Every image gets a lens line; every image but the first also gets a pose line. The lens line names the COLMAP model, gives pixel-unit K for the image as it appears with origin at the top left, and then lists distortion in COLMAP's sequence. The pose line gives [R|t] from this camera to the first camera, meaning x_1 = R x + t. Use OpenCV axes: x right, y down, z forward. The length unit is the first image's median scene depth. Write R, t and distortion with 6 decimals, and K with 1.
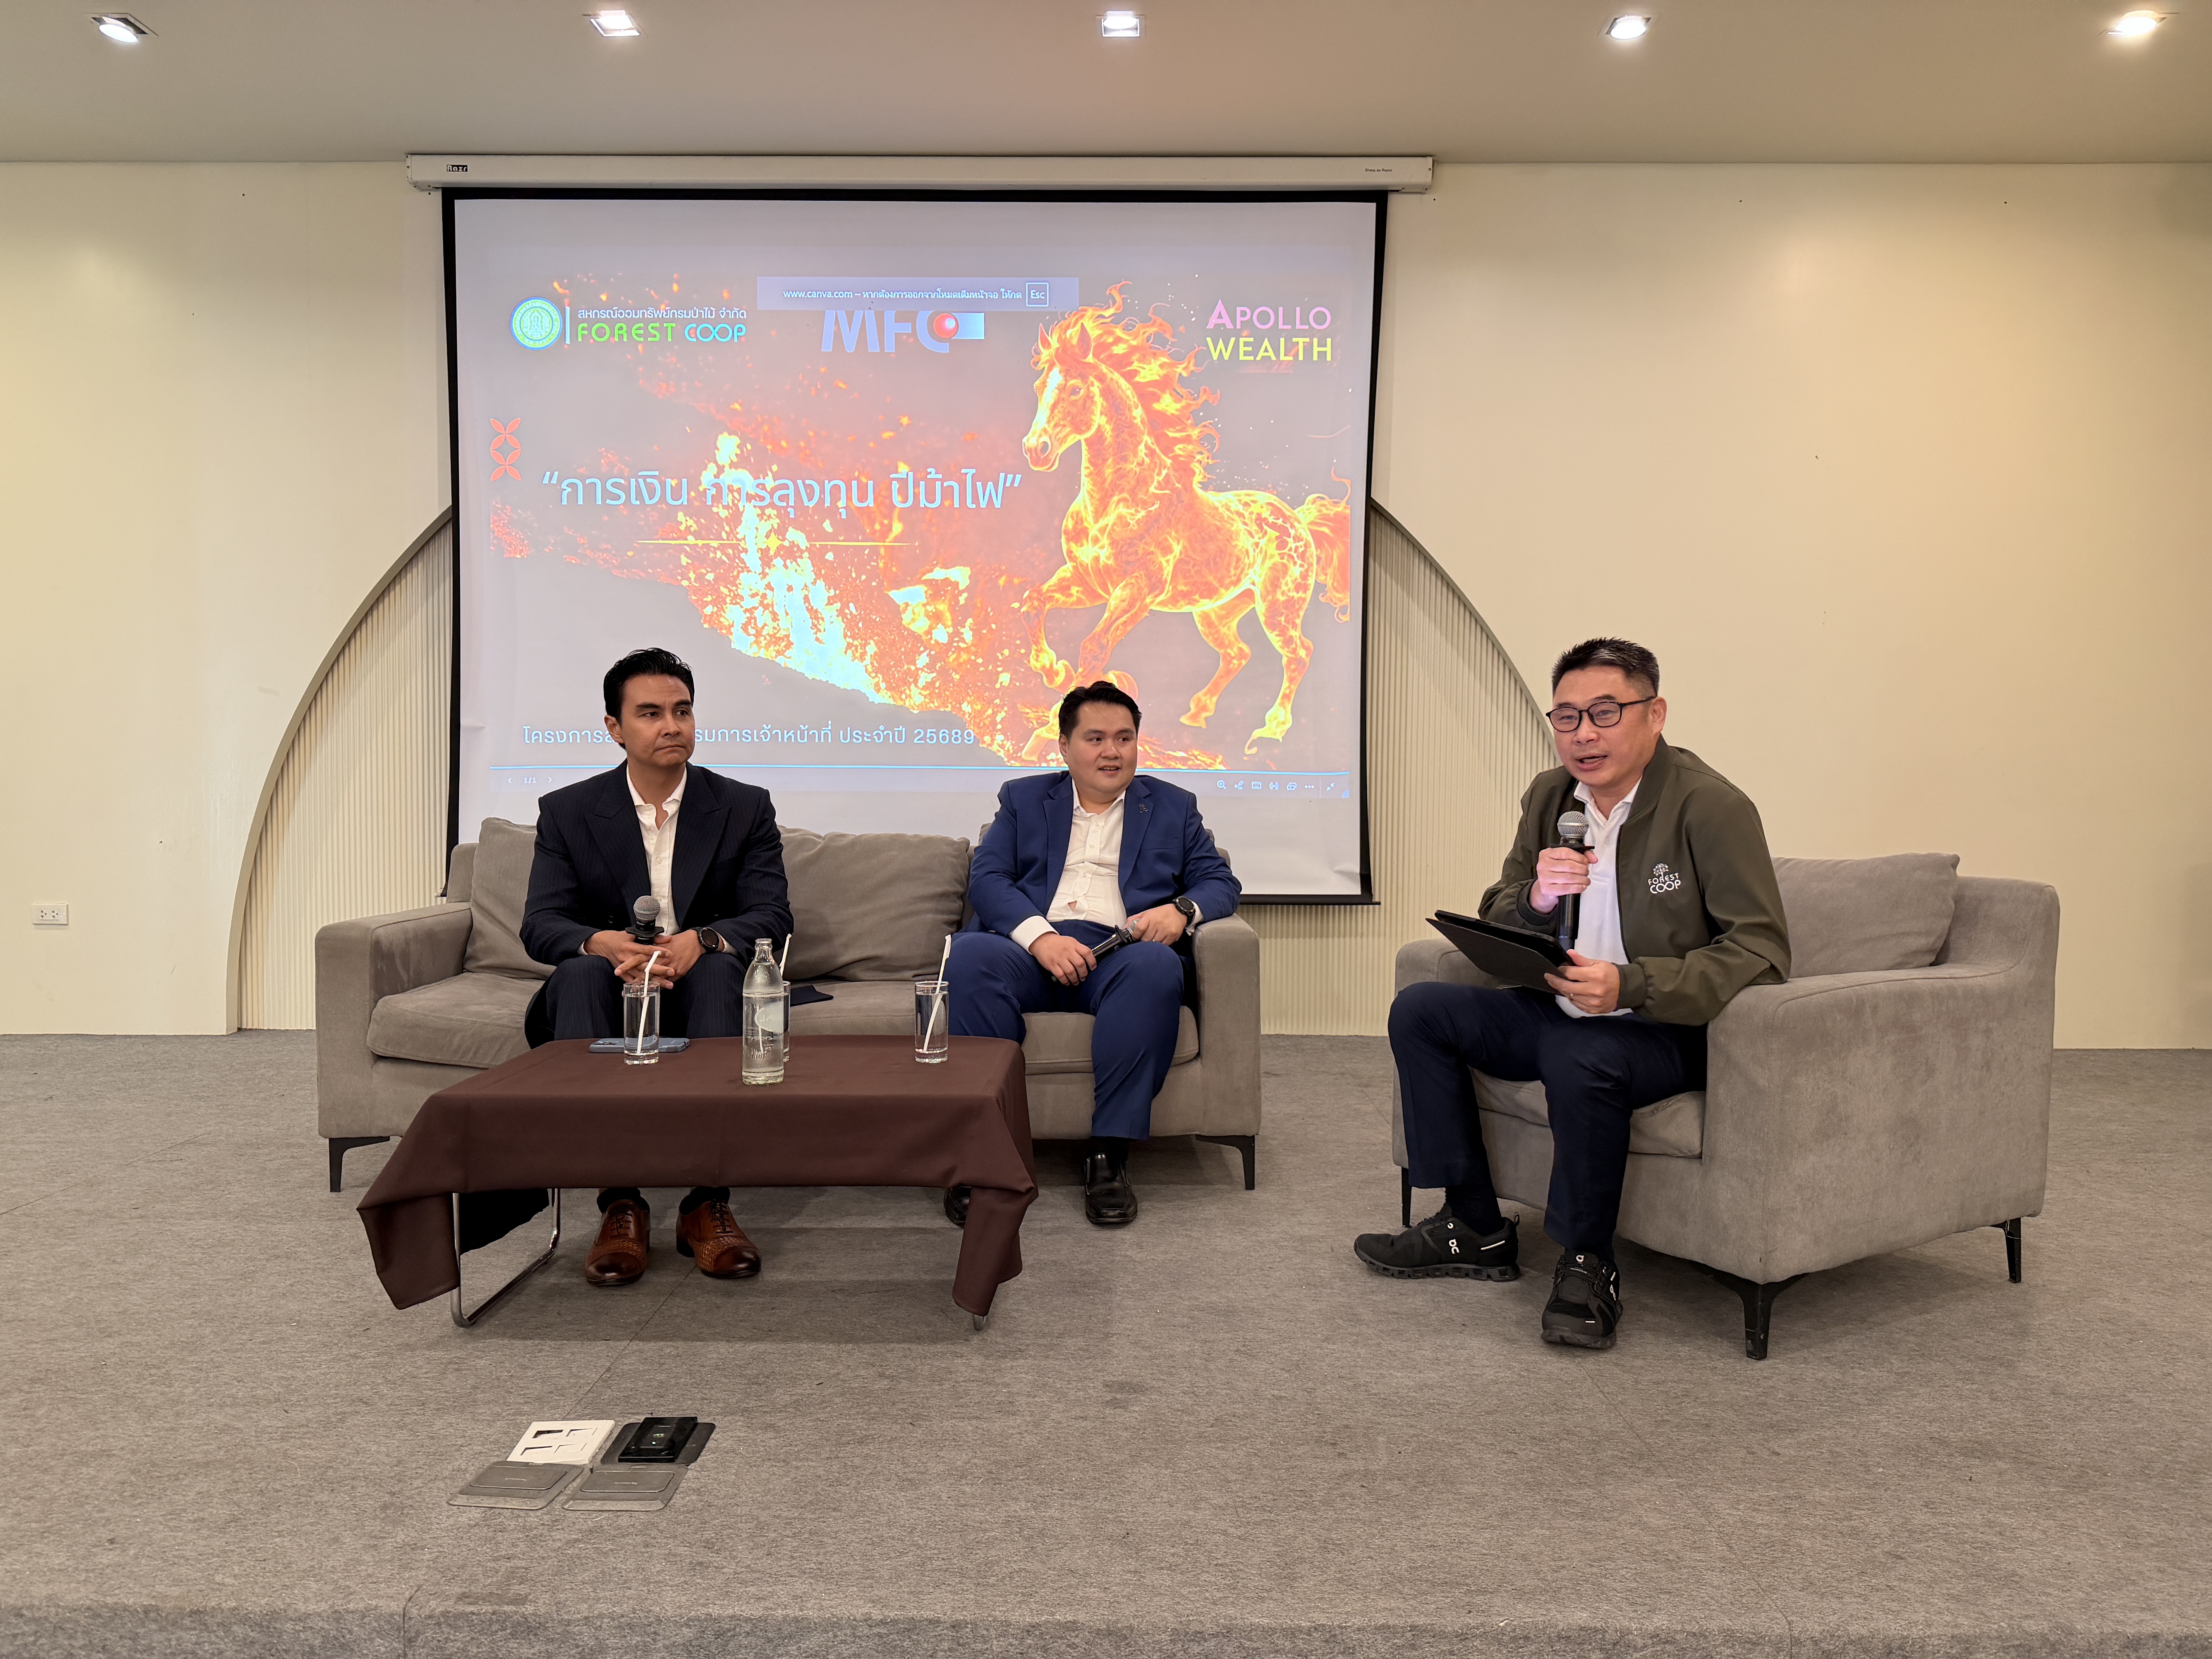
lens RADIAL K [[1549.3, 0, 1081.1], [0, 1549.3, 843.5], [0, 0, 1]] dist [0.029682, -0.040800]
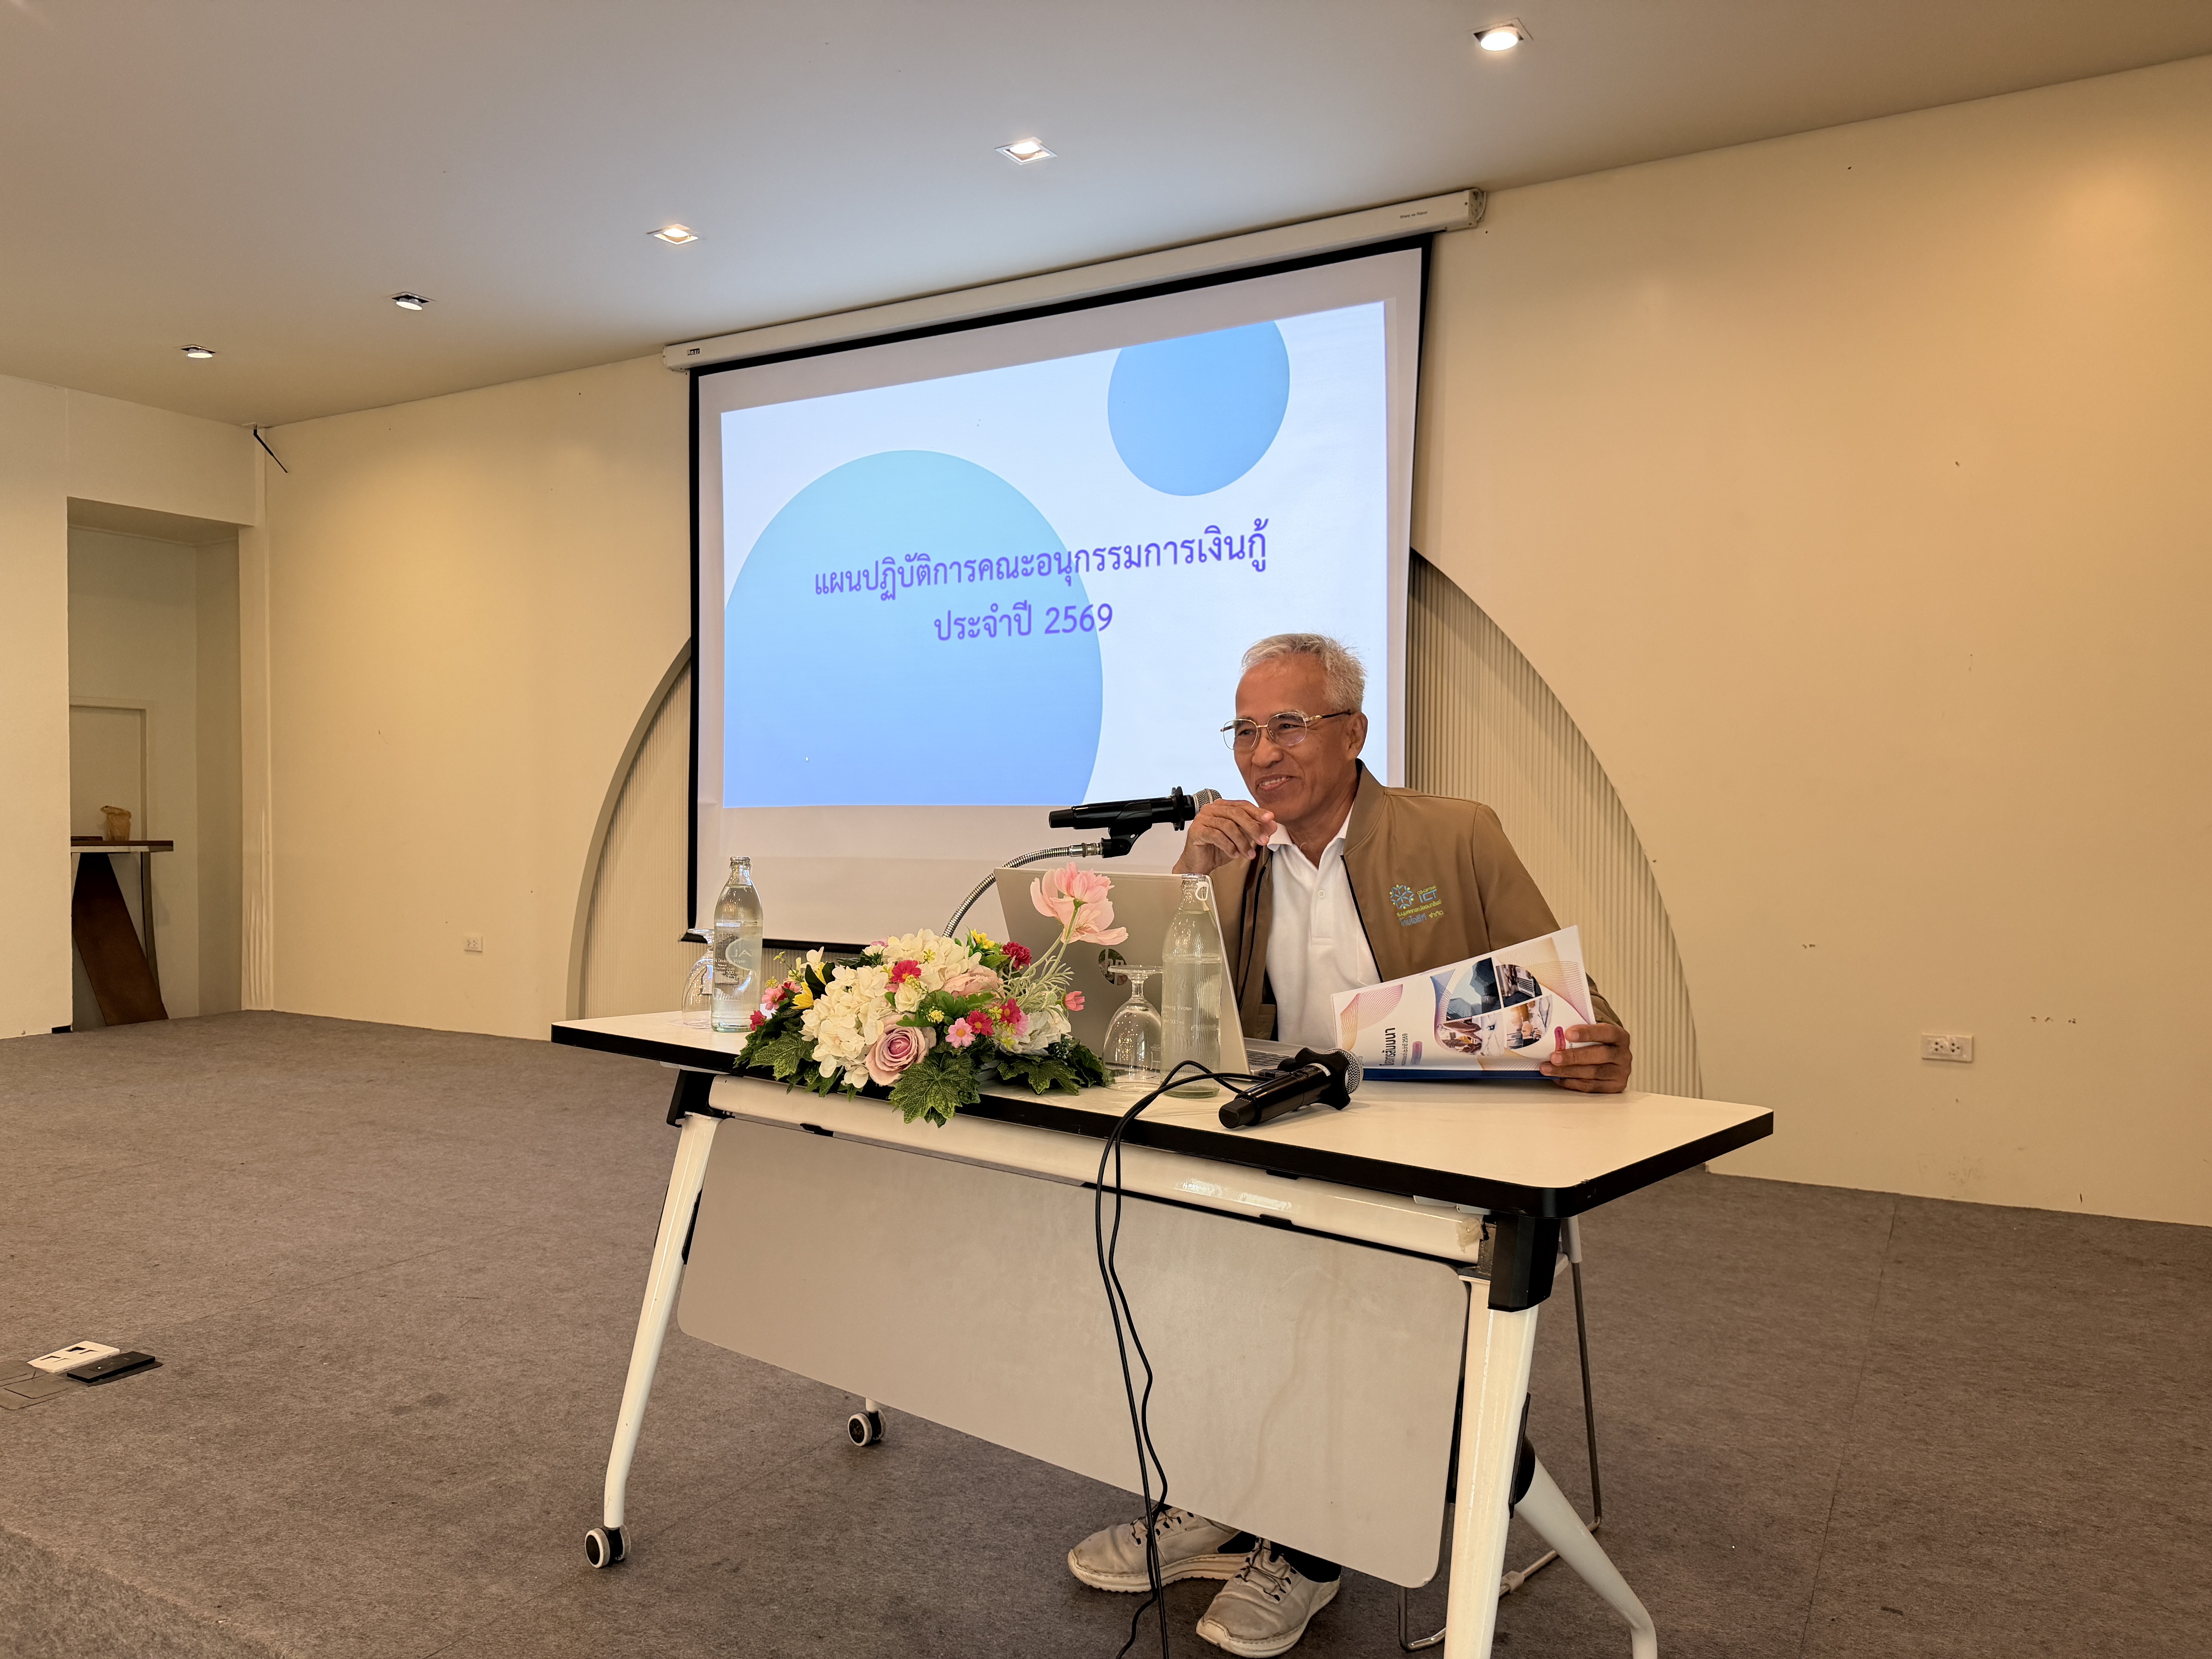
lens RADIAL K [[1557.7, 0, 1102.3], [0, 1557.7, 832.7], [0, 0, 1]] dist [0.009196, -0.011188]
pose [[0.874066, 0.006370, -0.485765, 0.723907], [-0.020673, 0.999496, -0.024092, -0.044335], [0.485366, 0.031100, 0.873758, 0.133014]]
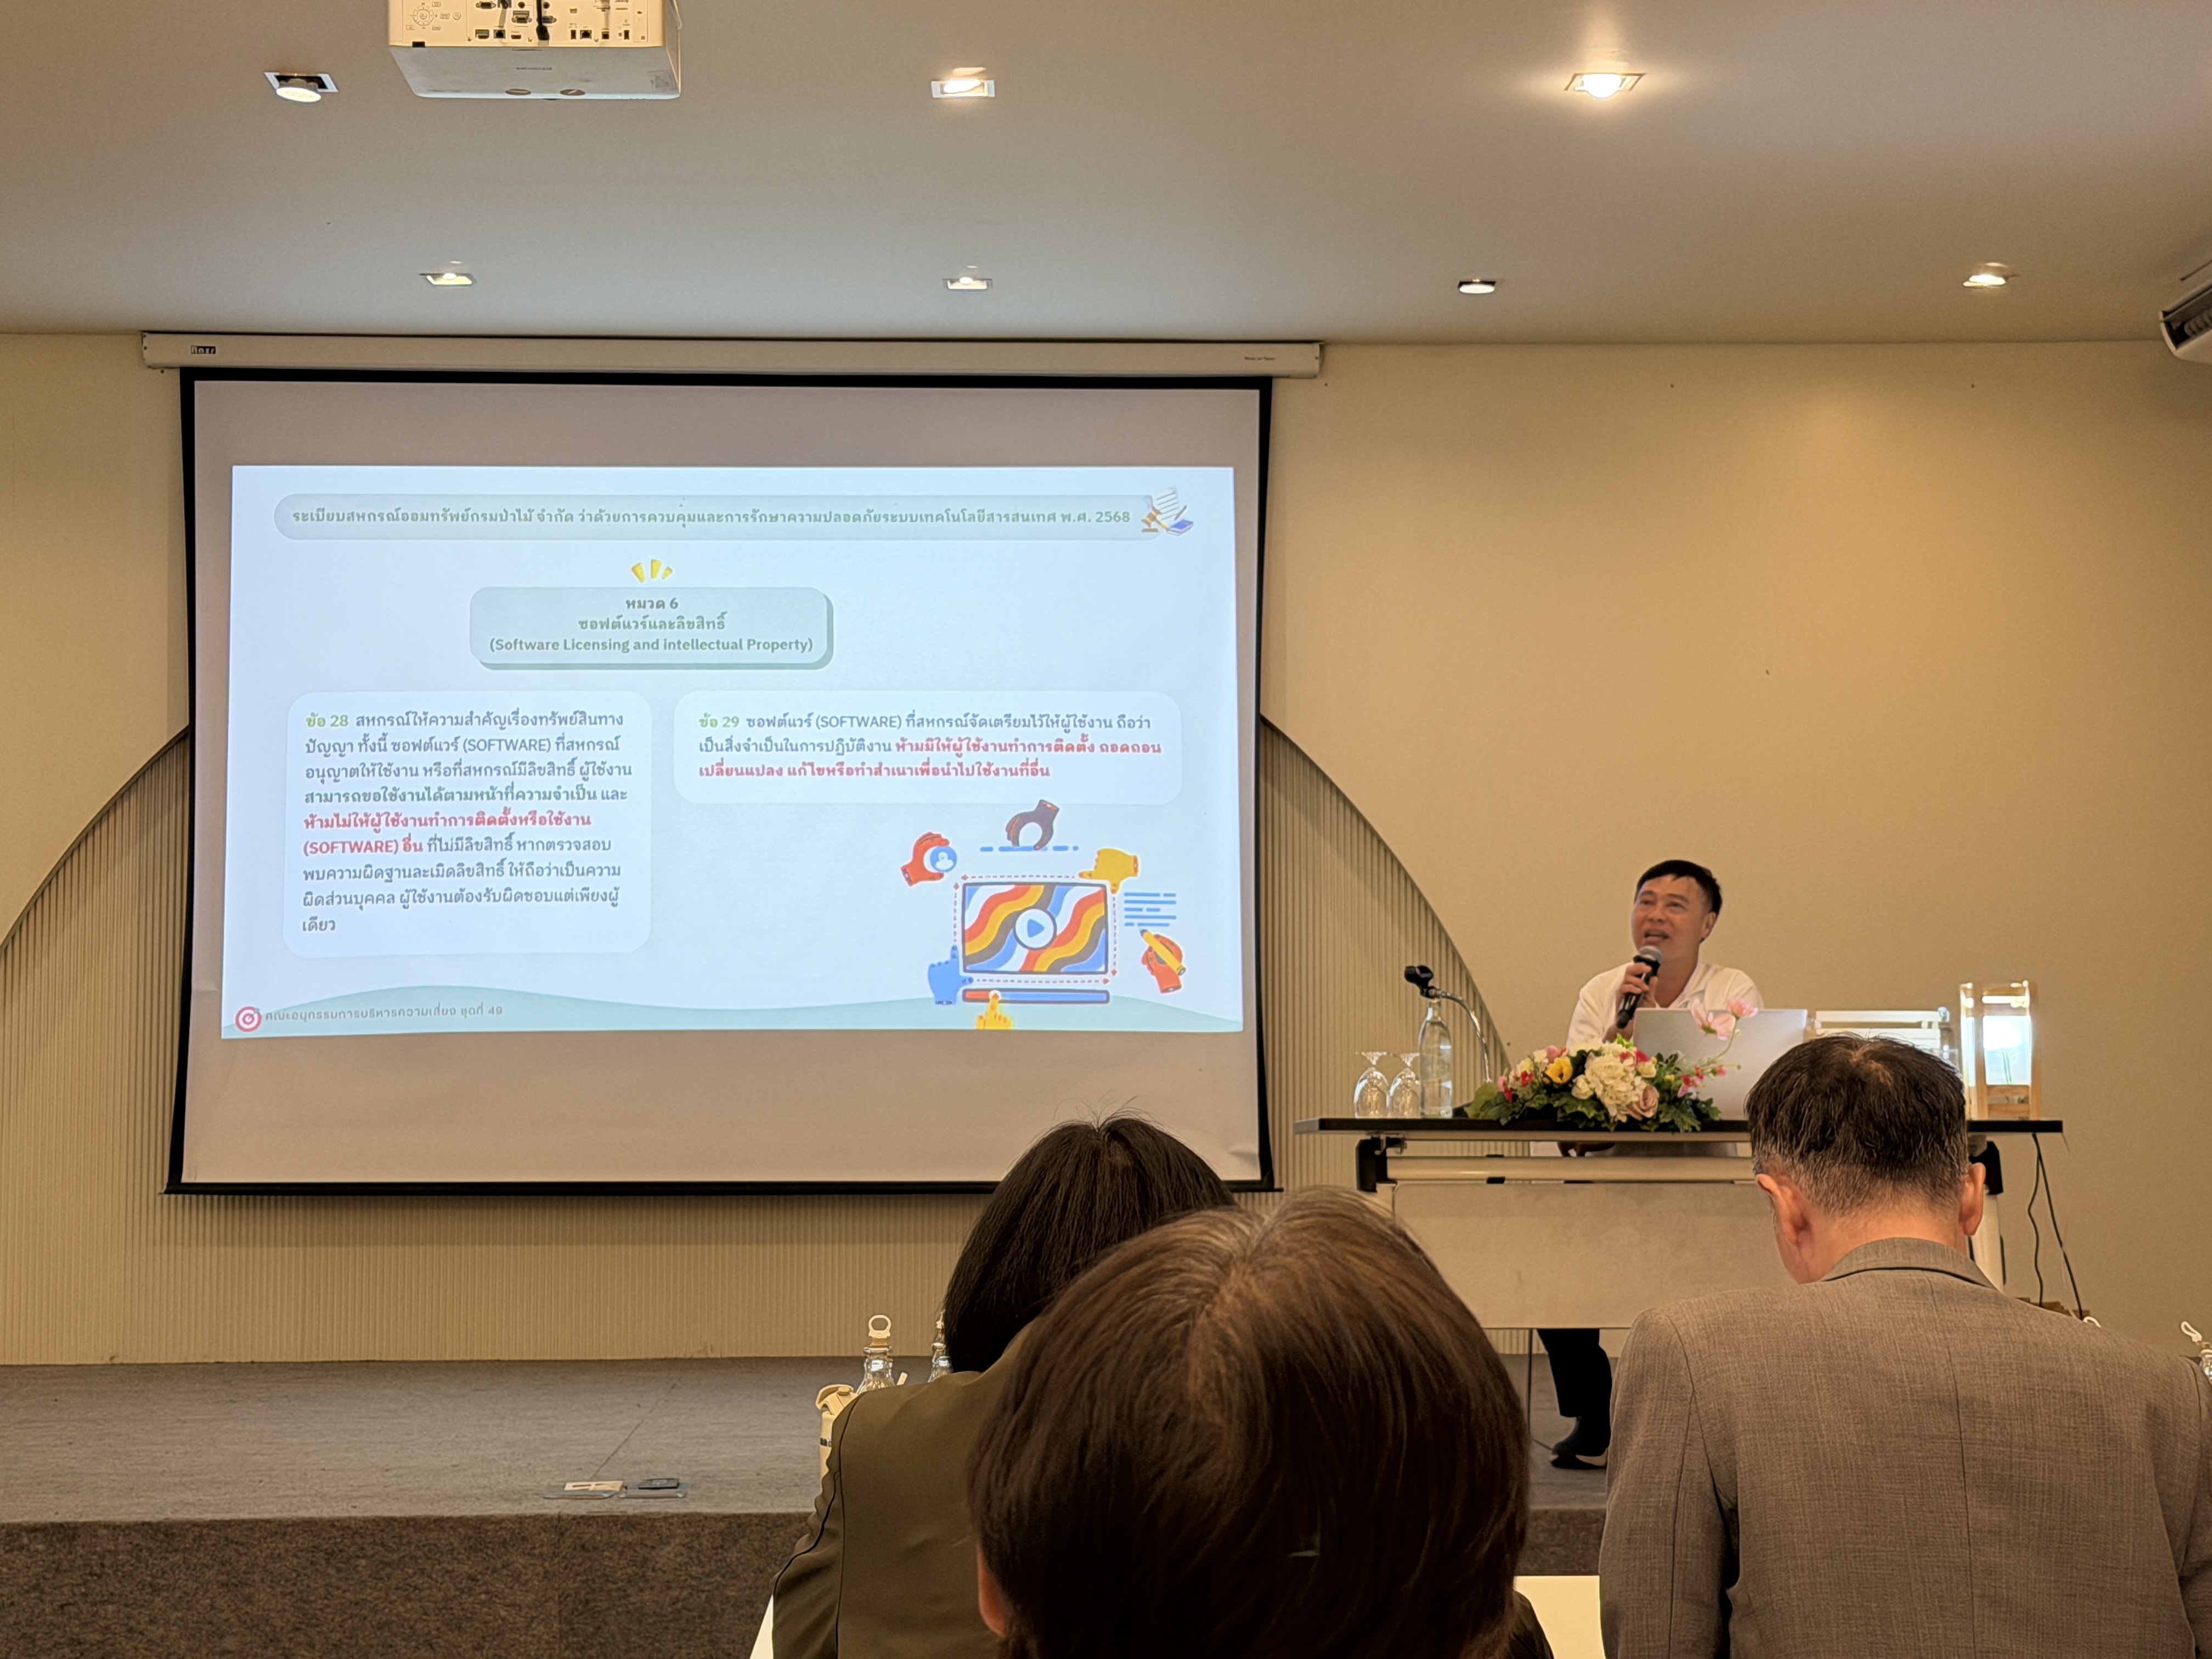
lens RADIAL K [[3970.5, 0, 1060.1], [0, 3970.5, 829.1], [0, 0, 1]] dist [0.061975, 0.139344]
pose [[0.998992, -0.003918, 0.044728, -0.035144], [0.008474, 0.994735, -0.102131, 0.095024], [-0.044093, 0.102407, 0.993765, -1.796206]]
